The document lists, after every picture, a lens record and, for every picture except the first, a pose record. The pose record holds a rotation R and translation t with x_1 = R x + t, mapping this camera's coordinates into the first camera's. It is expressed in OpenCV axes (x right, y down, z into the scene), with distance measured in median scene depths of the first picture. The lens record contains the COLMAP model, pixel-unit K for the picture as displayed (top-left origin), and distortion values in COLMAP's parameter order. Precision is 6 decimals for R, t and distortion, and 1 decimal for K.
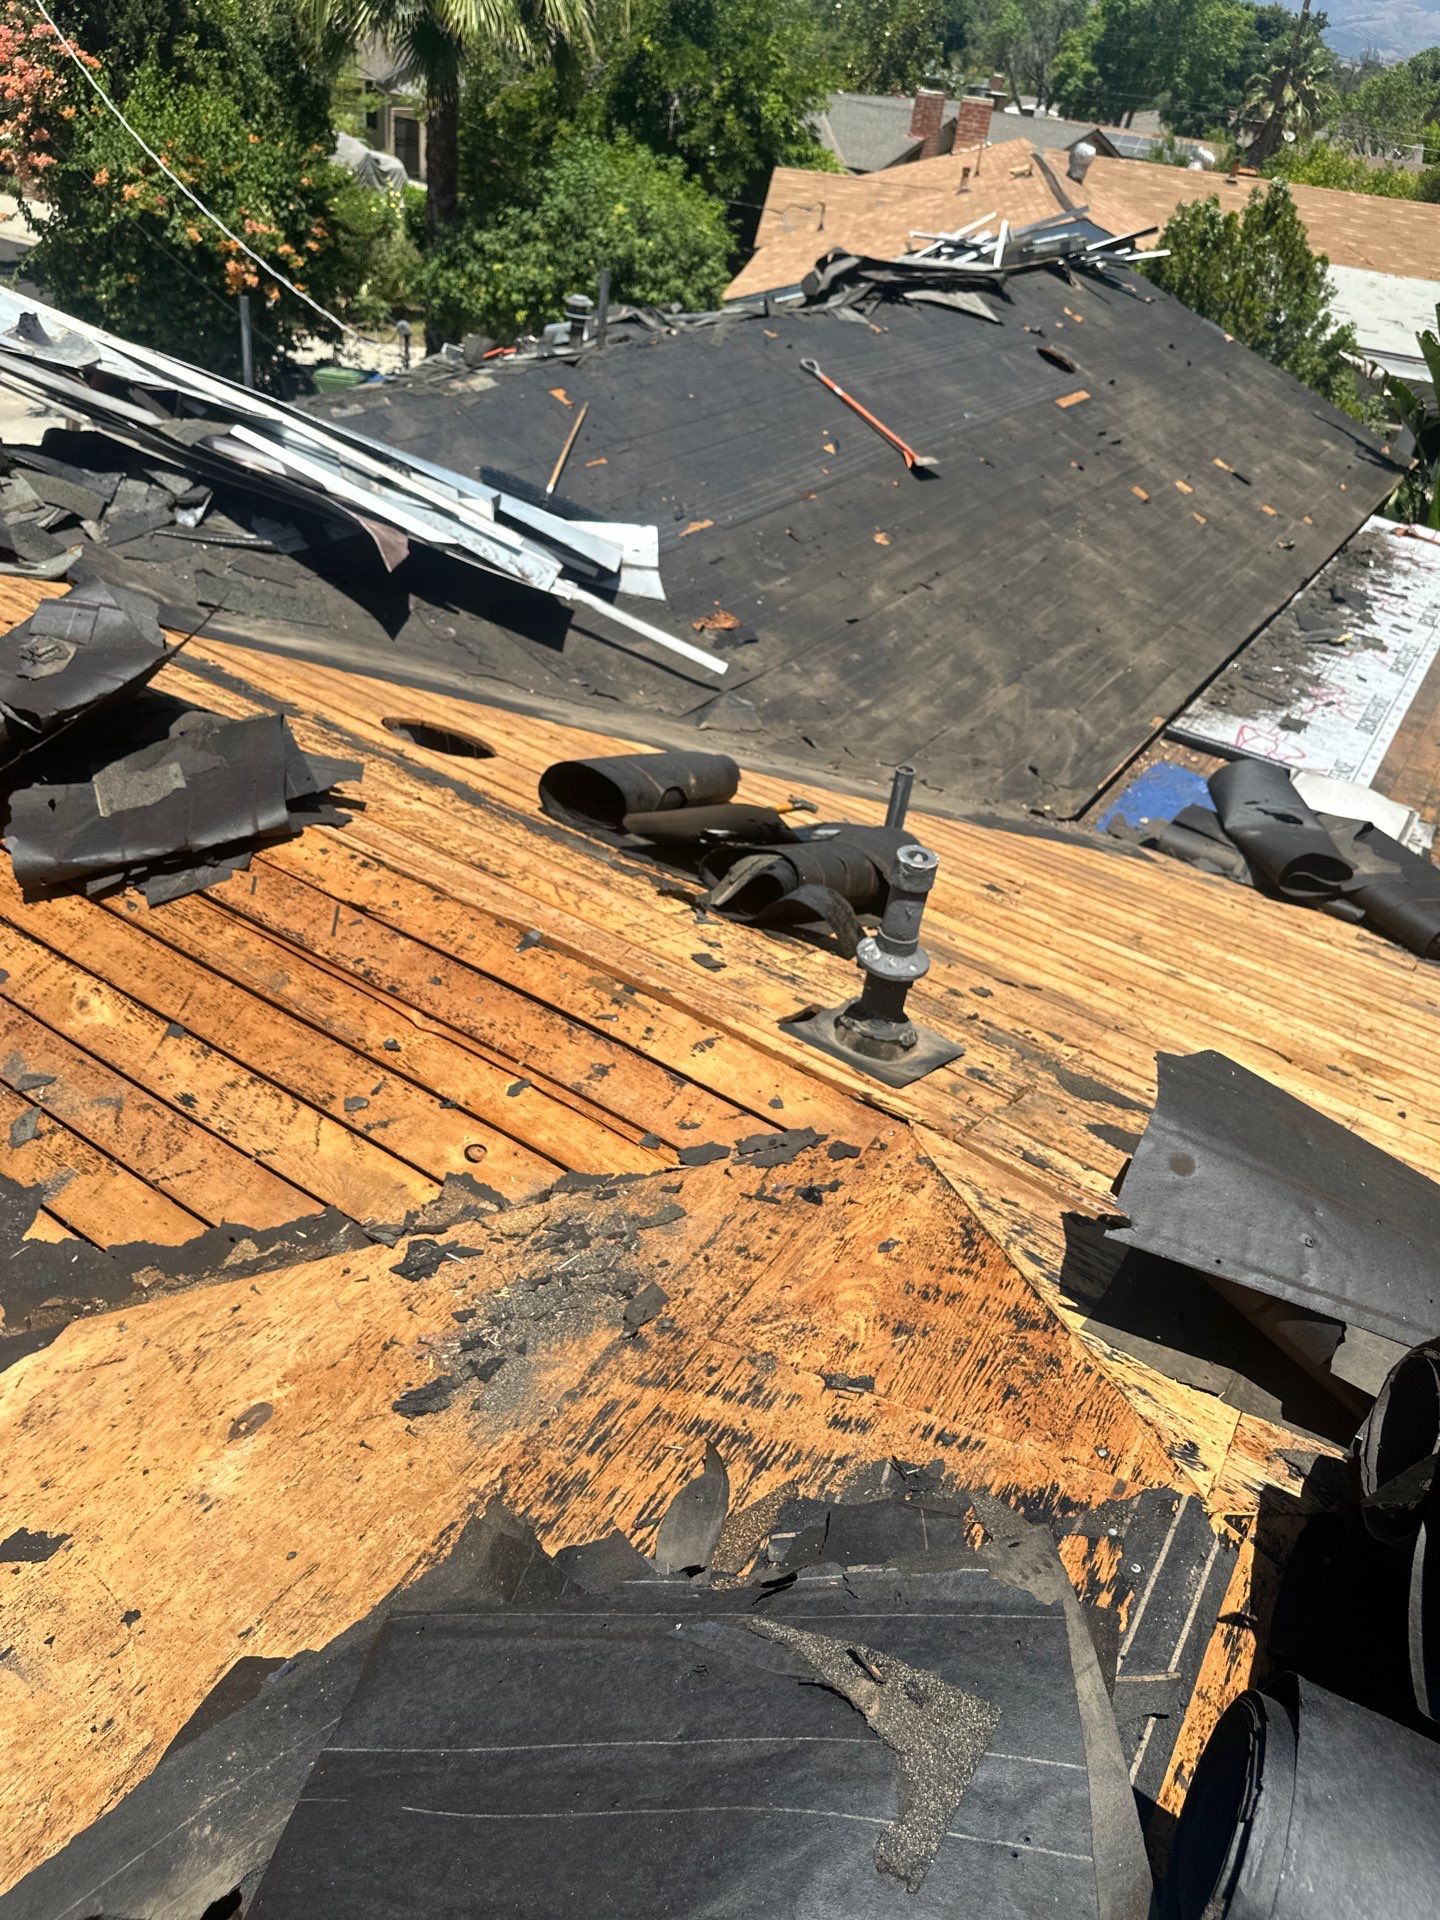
lens RADIAL K [[1347.7, 0, 723.8], [0, 1347.7, 938.1], [0, 0, 1]] dist [0.048848, -0.057348]
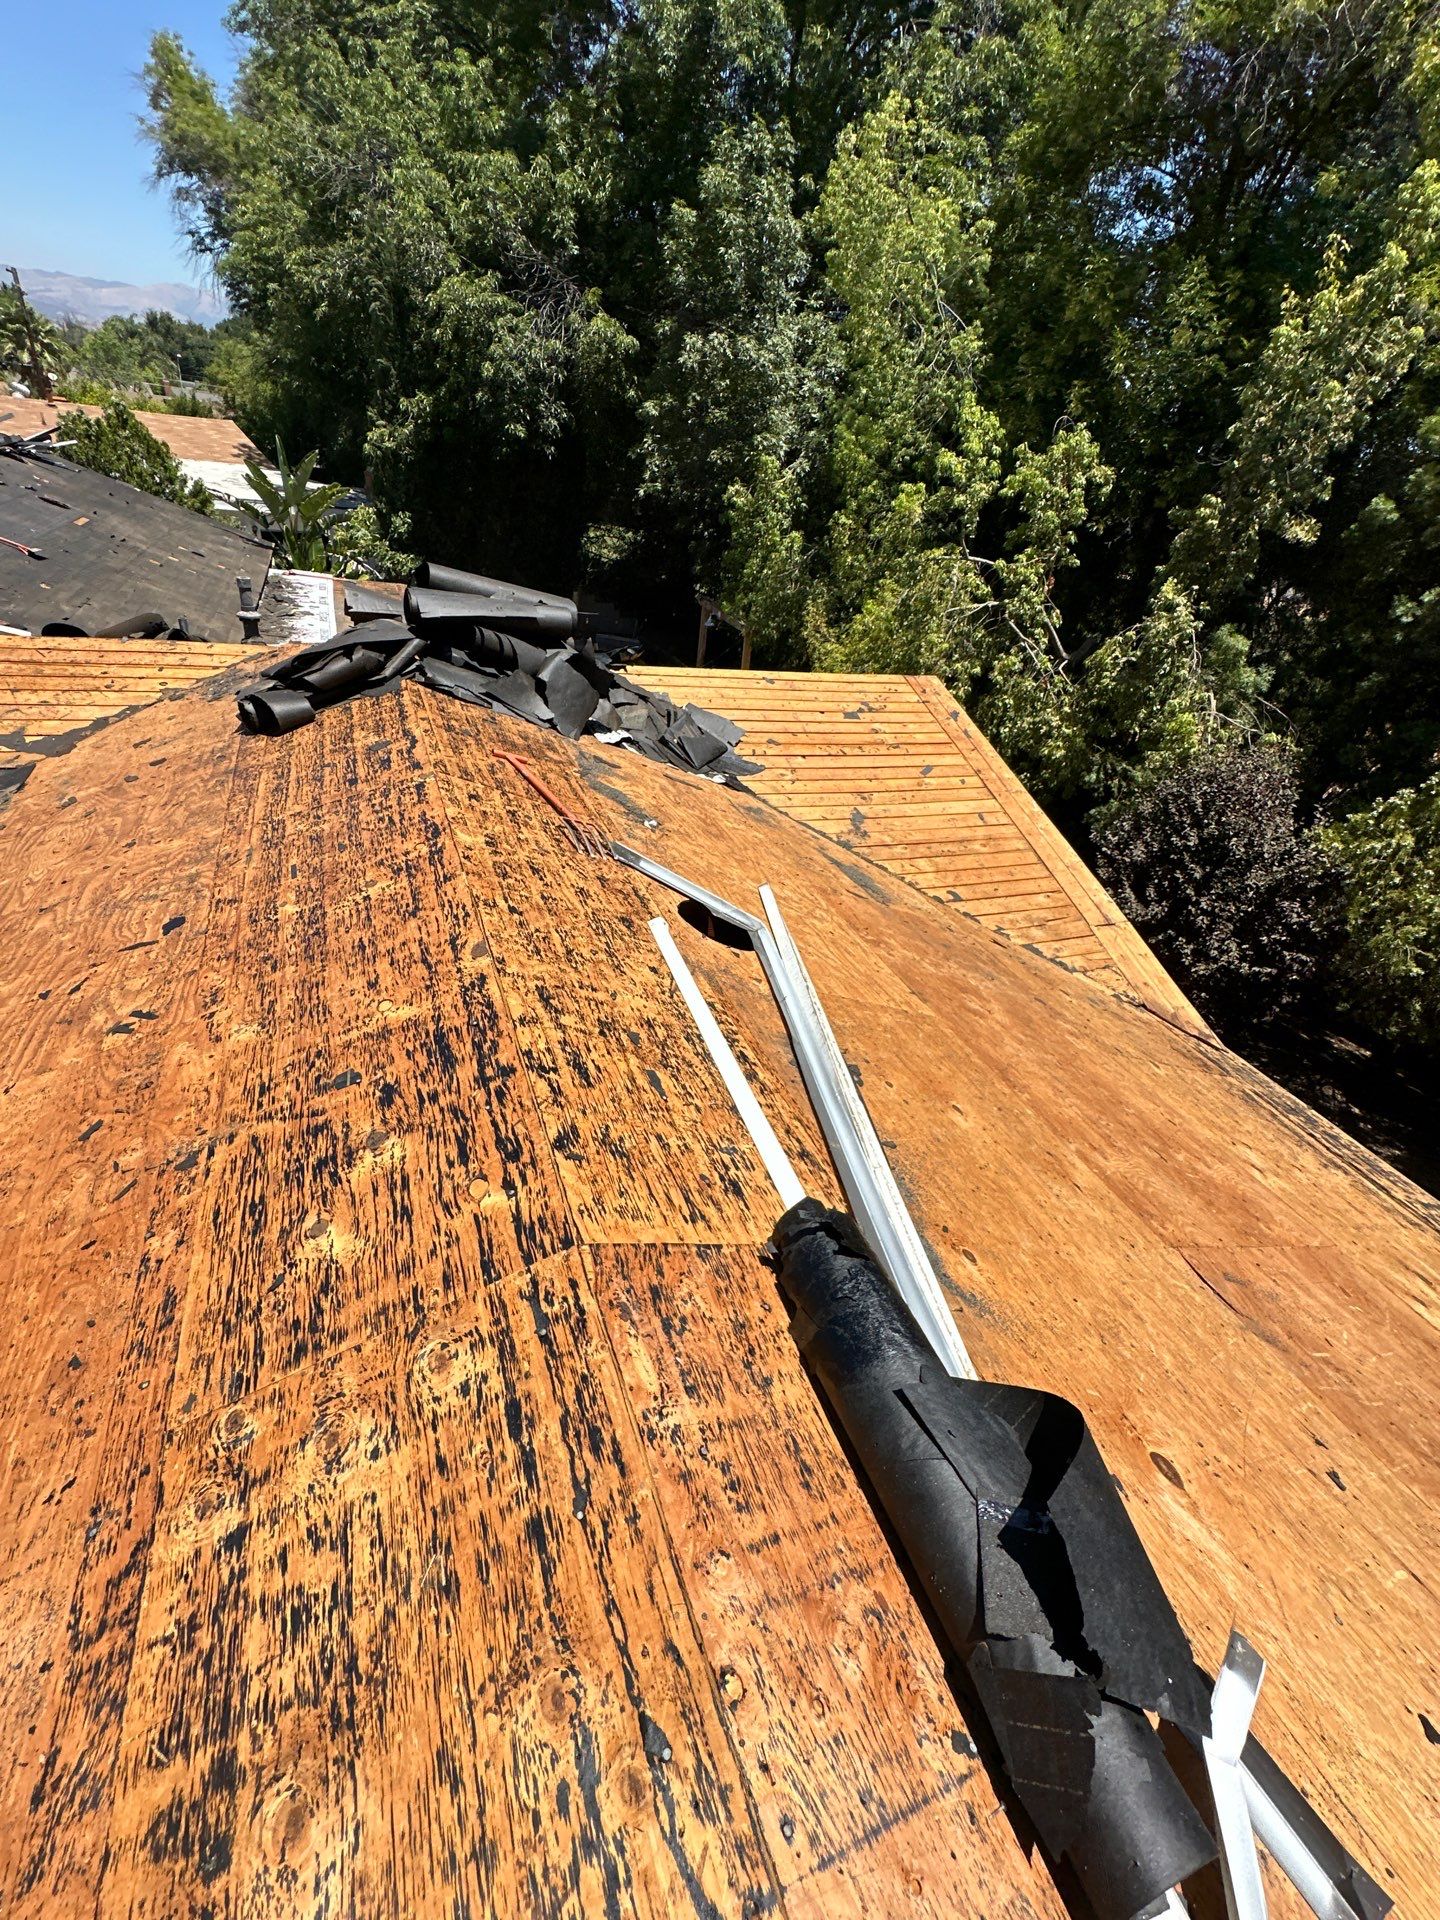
lens RADIAL K [[829.3, 0, 720.1], [0, 829.3, 953.1], [0, 0, 1]] dist [-0.001849, 0.000949]
pose [[0.587529, -0.454306, 0.669638, -0.415999], [0.404204, 0.881660, 0.243507, 0.318284], [-0.701020, 0.127603, 0.701633, -0.511424]]
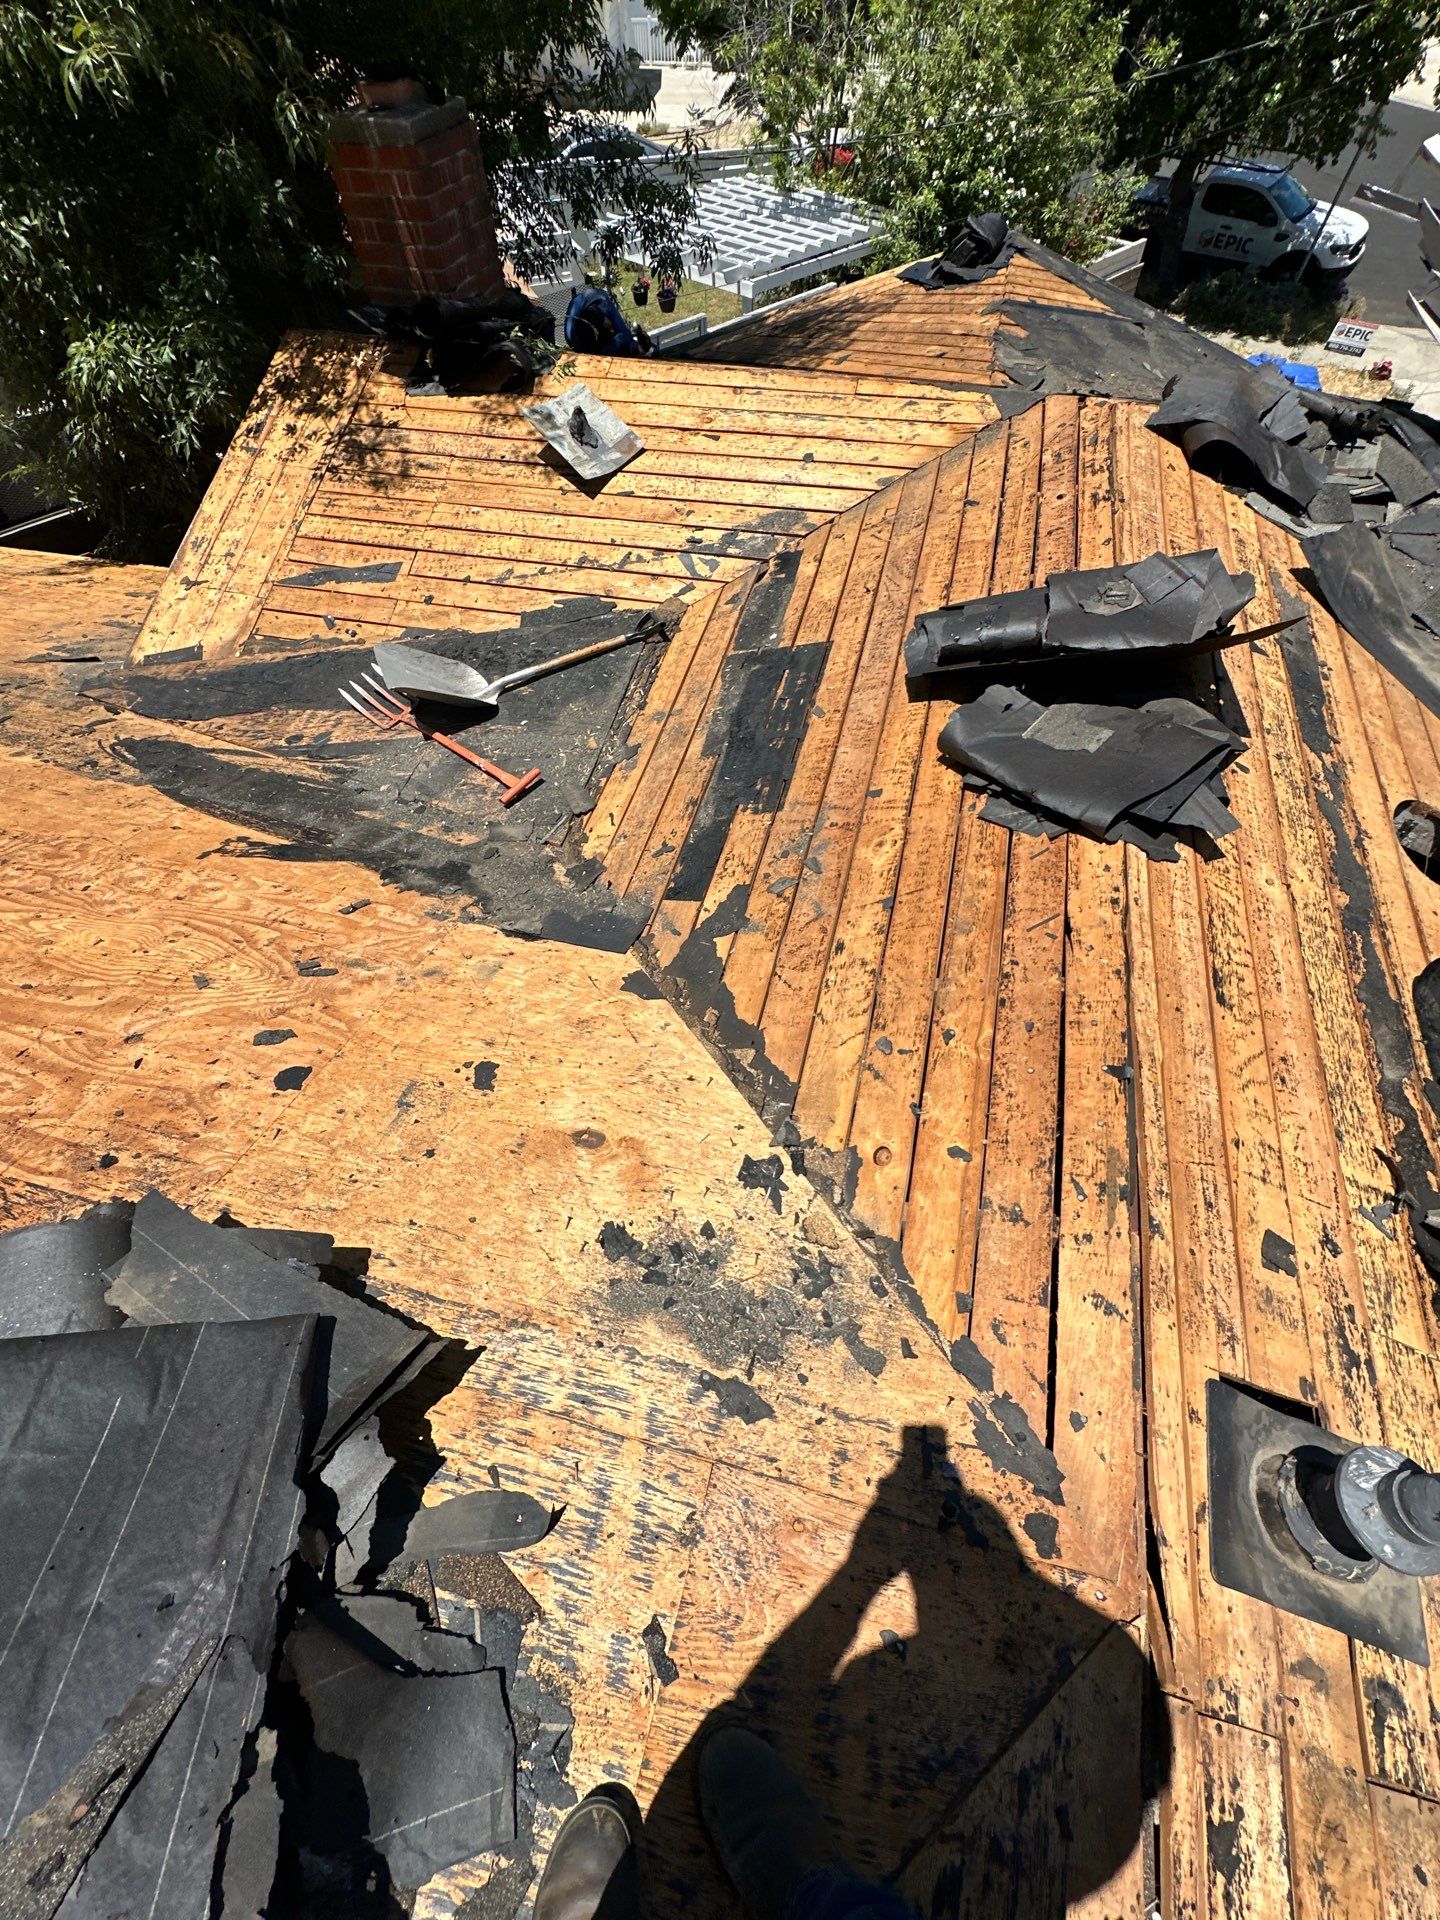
lens RADIAL K [[829.3, 0, 720.6], [0, 829.3, 958.1], [0, 0, 1]] dist [-0.001849, 0.000949]
pose [[0.301748, 0.698237, -0.649163, 0.044396], [-0.495075, 0.696658, 0.519200, -0.101241], [0.814770, 0.164717, 0.555895, 0.194007]]
